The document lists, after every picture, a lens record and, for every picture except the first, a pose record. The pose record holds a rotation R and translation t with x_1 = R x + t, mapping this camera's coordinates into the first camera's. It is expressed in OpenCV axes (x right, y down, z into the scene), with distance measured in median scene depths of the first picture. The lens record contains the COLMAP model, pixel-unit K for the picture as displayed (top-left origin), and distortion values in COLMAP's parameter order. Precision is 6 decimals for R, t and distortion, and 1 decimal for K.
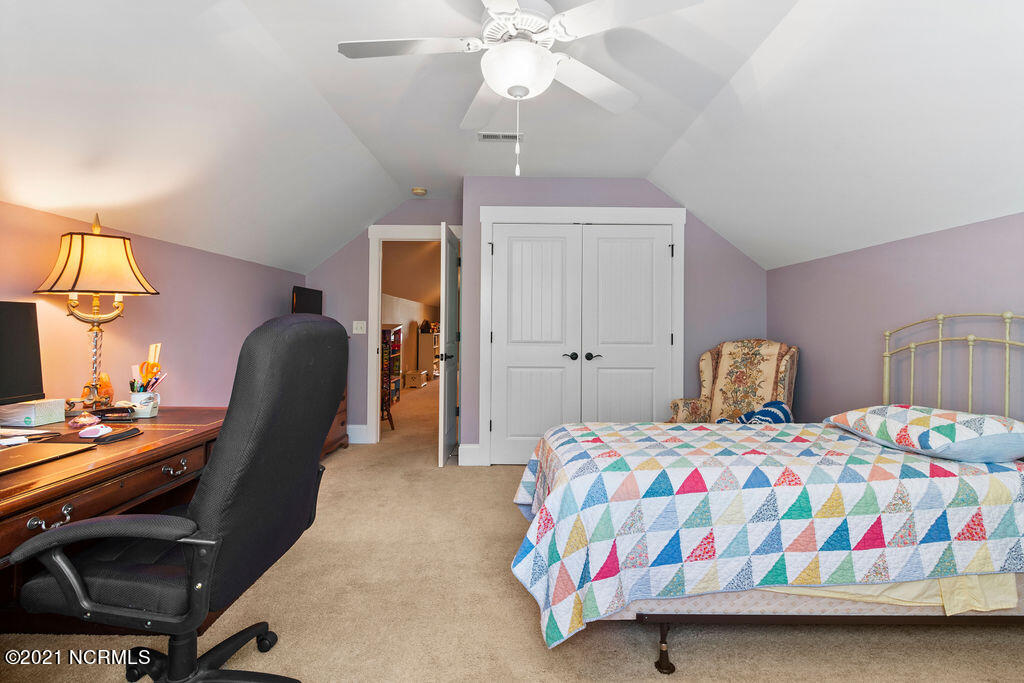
lens RADIAL K [[474.5, 0, 512.0], [0, 474.5, 336.9], [0, 0, 1]] dist [-0.001362, -0.000166]
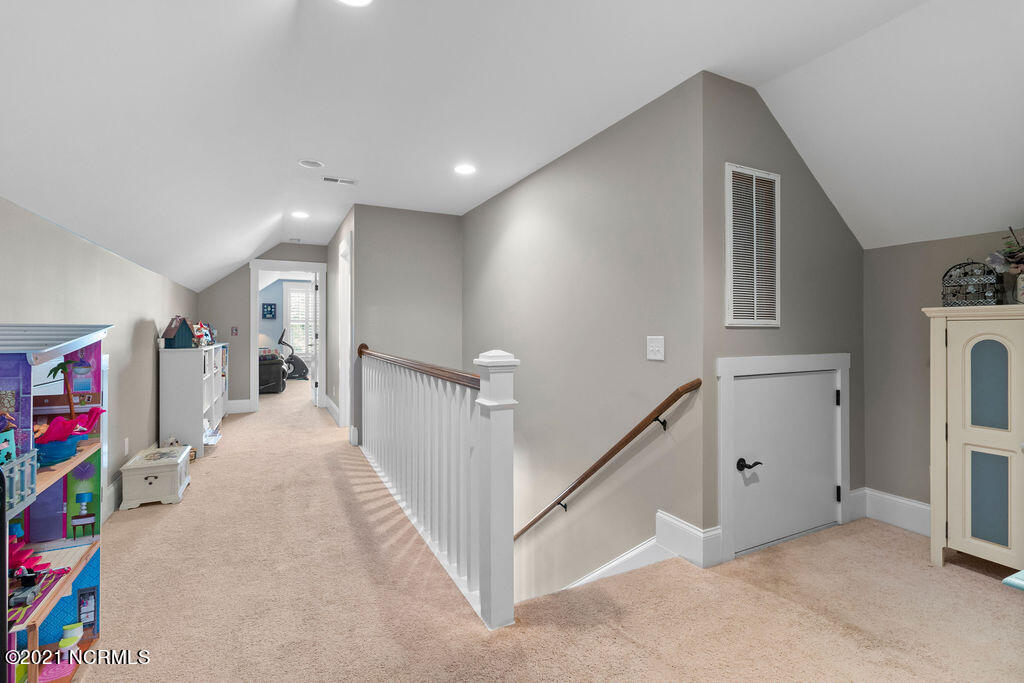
lens RADIAL K [[474.5, 0, 508.9], [0, 474.5, 339.3], [0, 0, 1]] dist [-0.001362, -0.000166]
pose [[0.891505, -0.010550, 0.452888, -0.112859], [0.013999, 0.999893, -0.004264, -0.010089], [-0.452795, 0.010141, 0.891557, 0.491996]]
